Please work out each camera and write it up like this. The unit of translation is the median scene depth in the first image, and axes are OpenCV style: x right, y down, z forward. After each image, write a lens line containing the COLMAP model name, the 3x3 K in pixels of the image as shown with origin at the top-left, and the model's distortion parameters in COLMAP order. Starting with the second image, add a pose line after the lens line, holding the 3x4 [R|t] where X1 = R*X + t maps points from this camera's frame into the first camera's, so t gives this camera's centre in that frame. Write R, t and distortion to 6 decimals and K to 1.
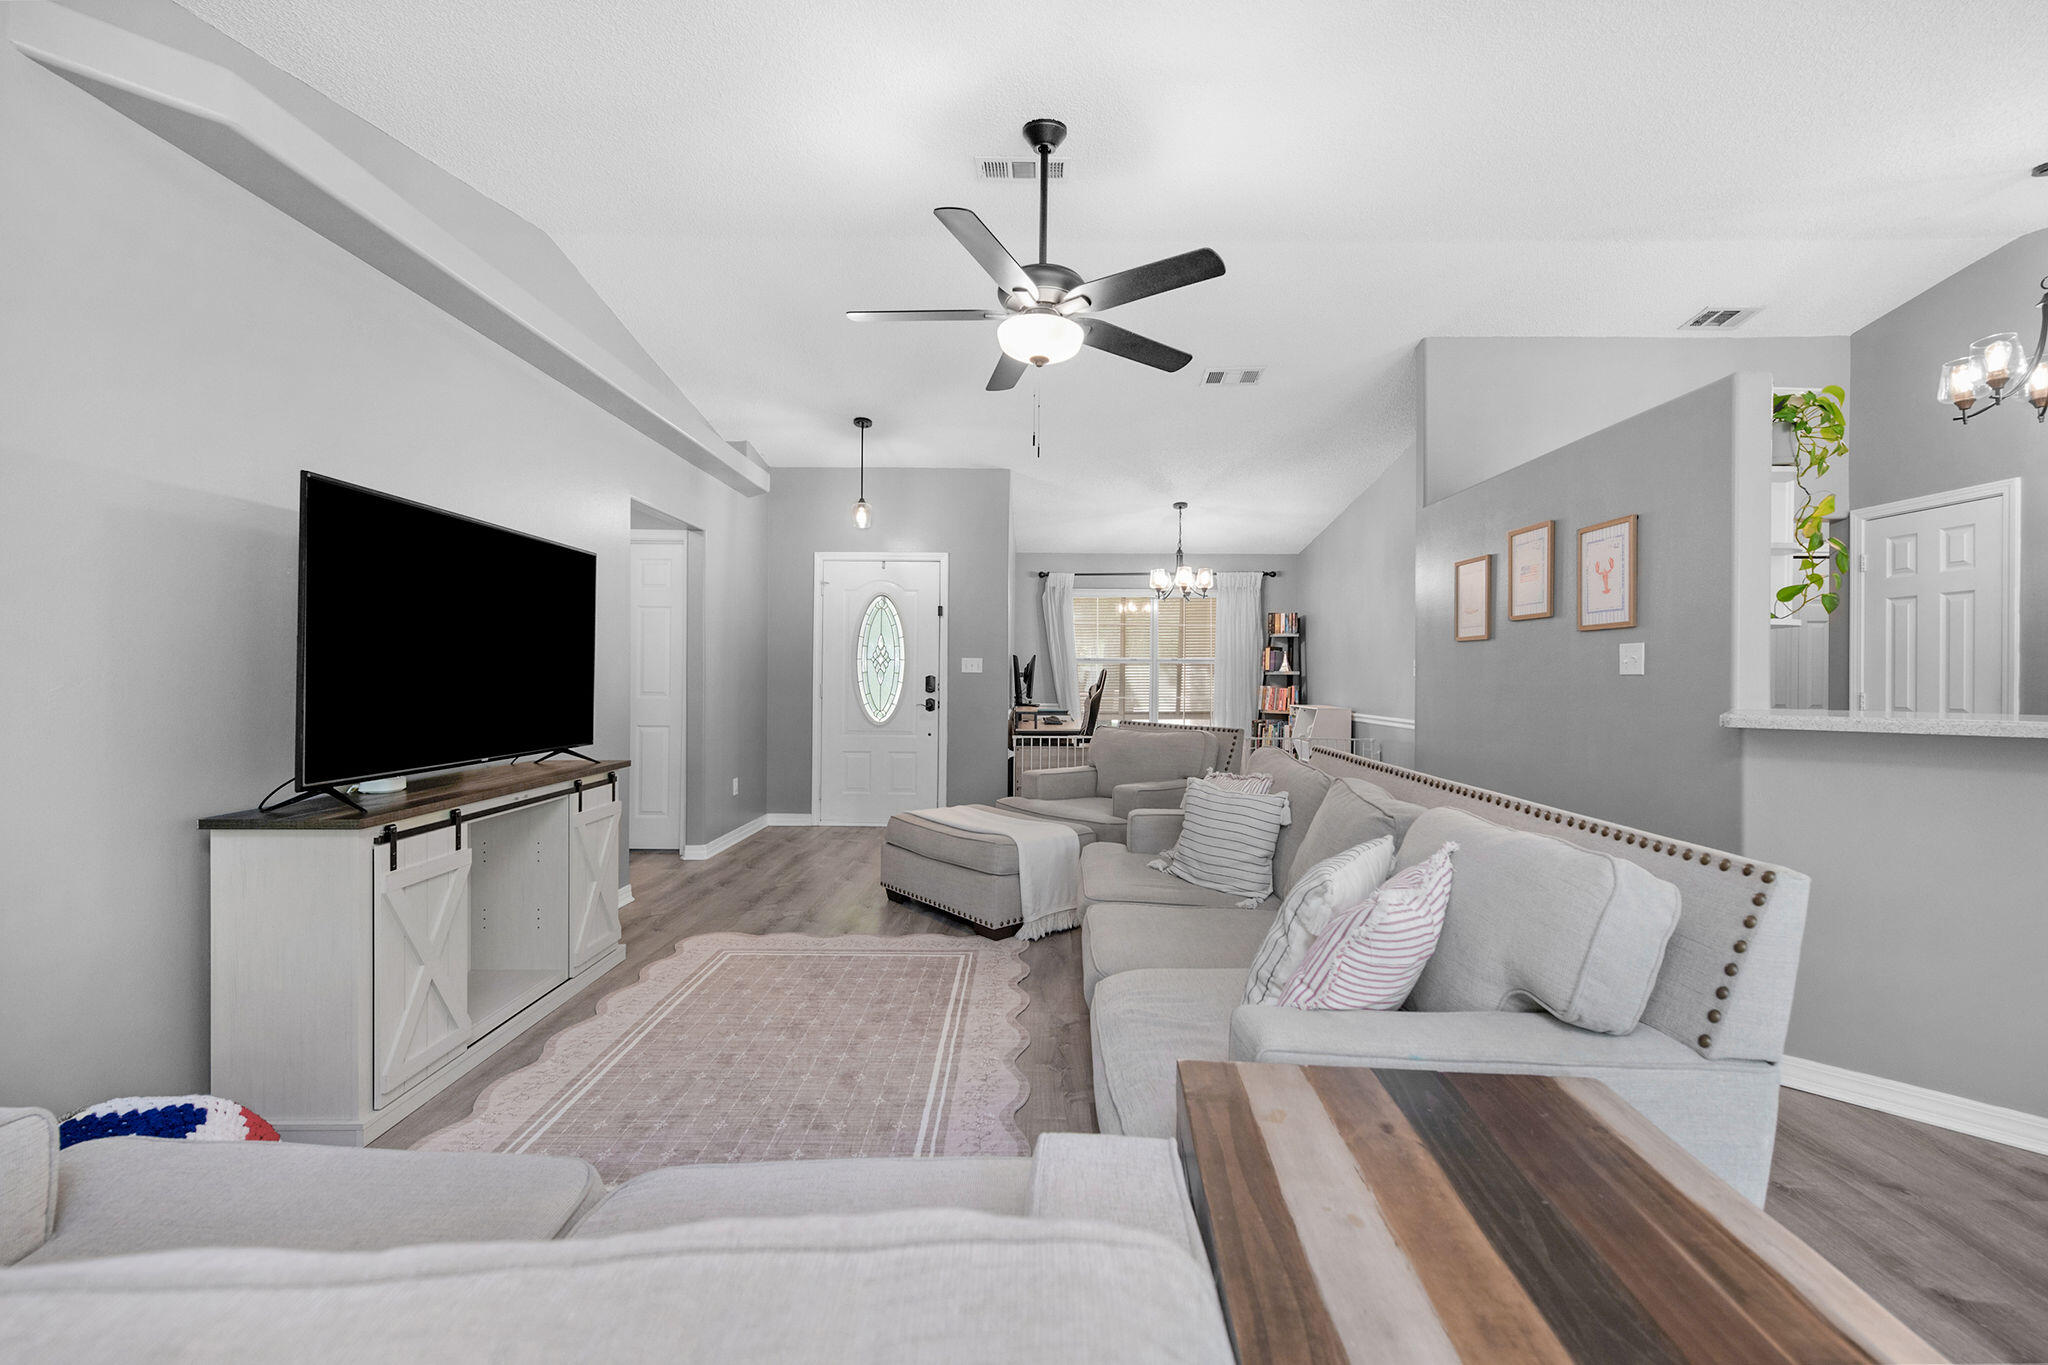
lens RADIAL K [[813.0, 0, 1021.0], [0, 813.0, 677.5], [0, 0, 1]] dist [0.005174, -0.000222]
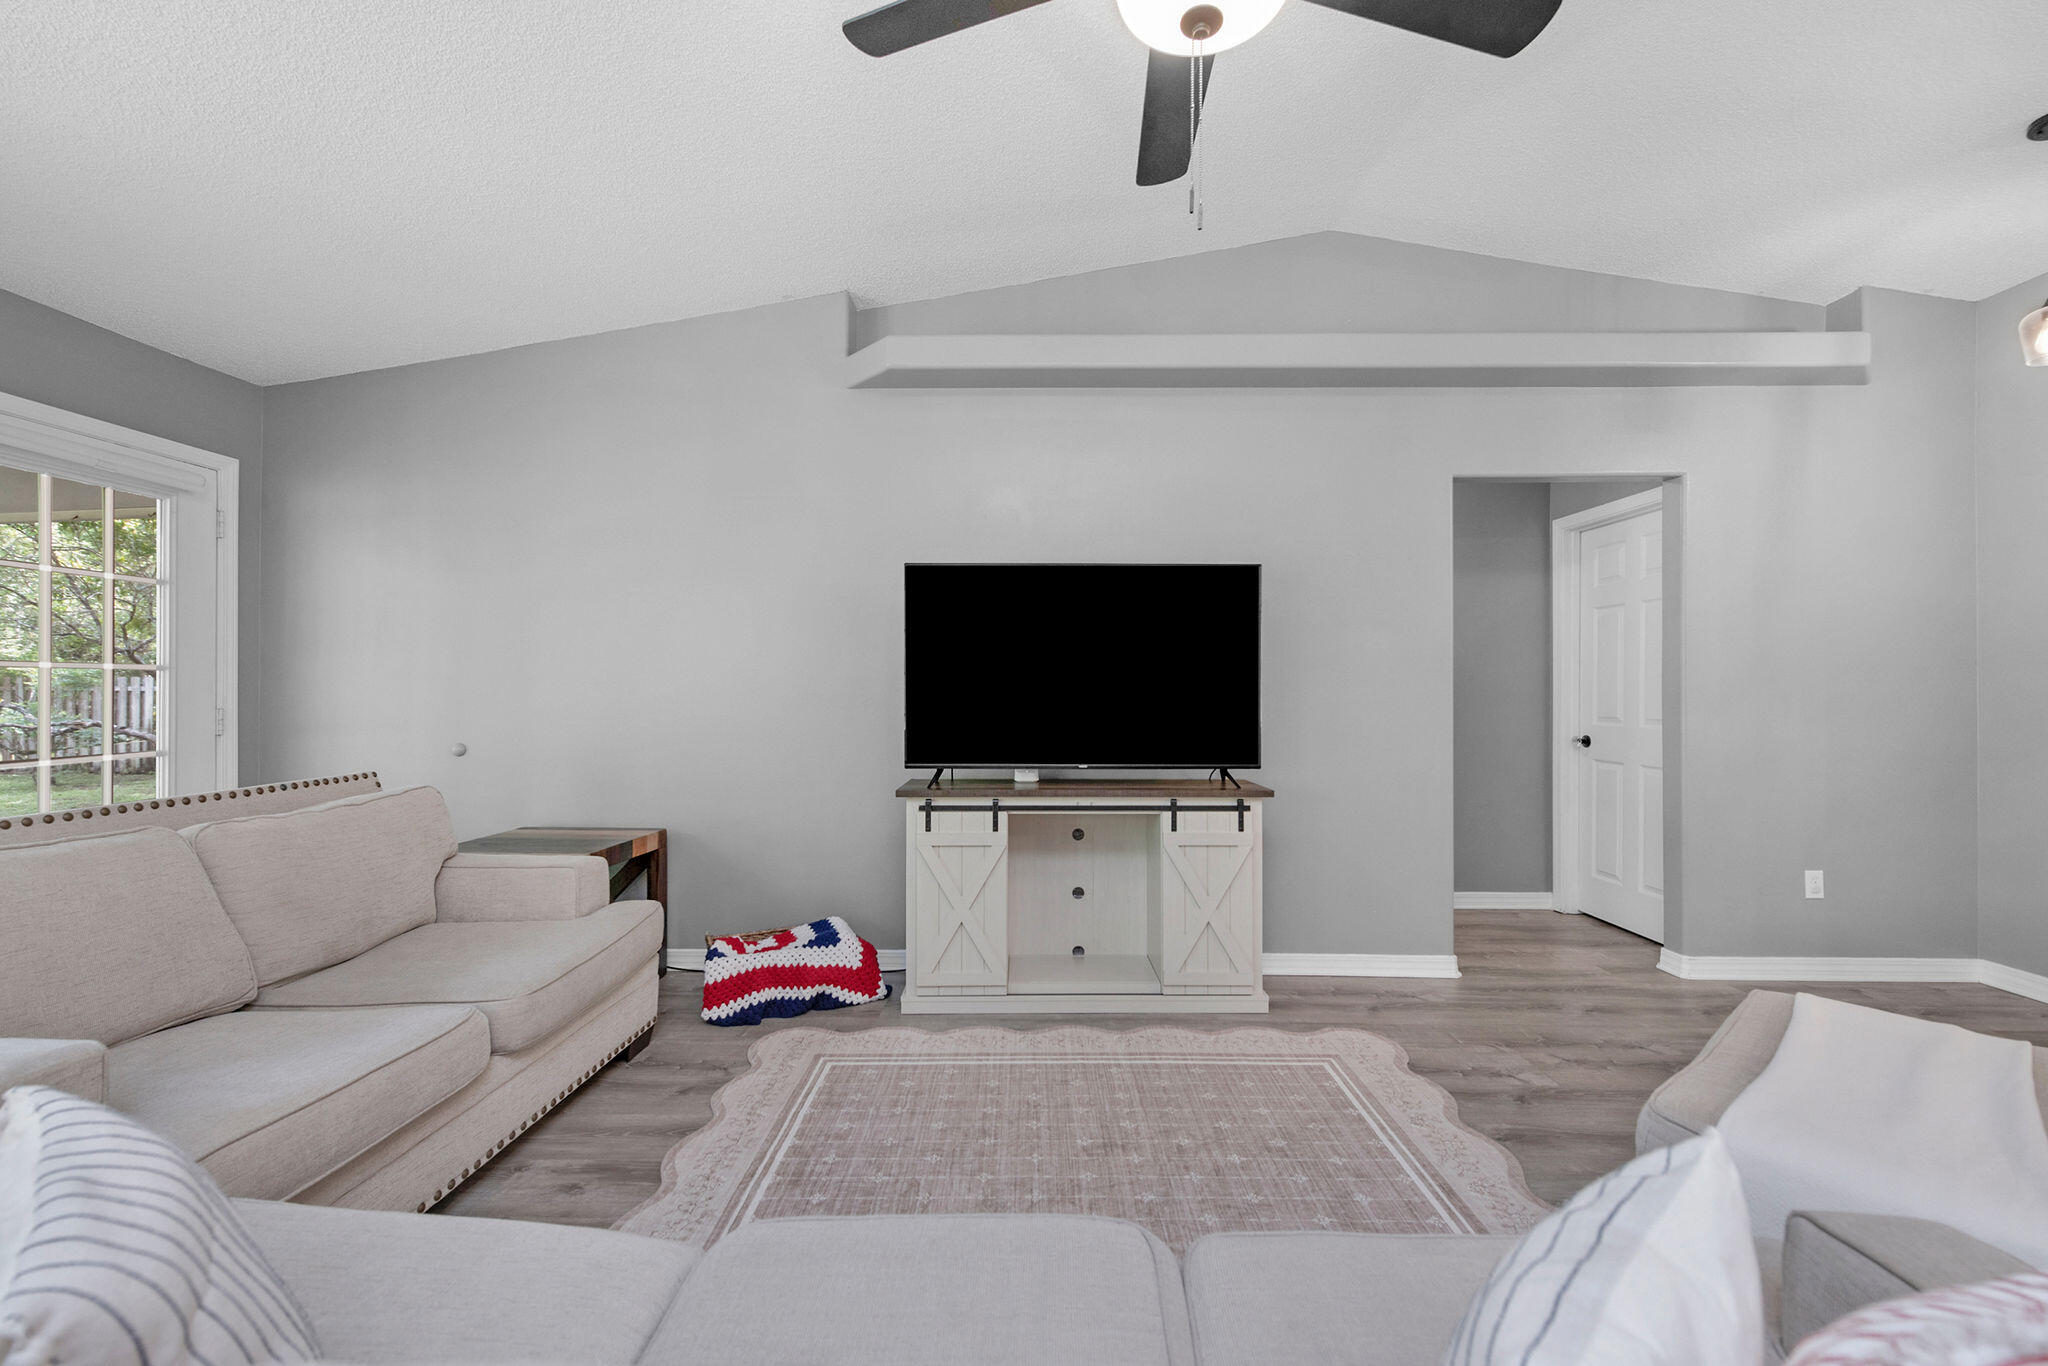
lens RADIAL K [[813.0, 0, 1021.0], [0, 813.0, 678.0], [0, 0, 1]] dist [0.005174, -0.000222]
pose [[0.009235, -0.016703, -0.999818, 0.388044], [-0.003846, 0.999853, -0.016739, -0.004651], [0.999950, 0.004000, 0.009170, 0.685283]]
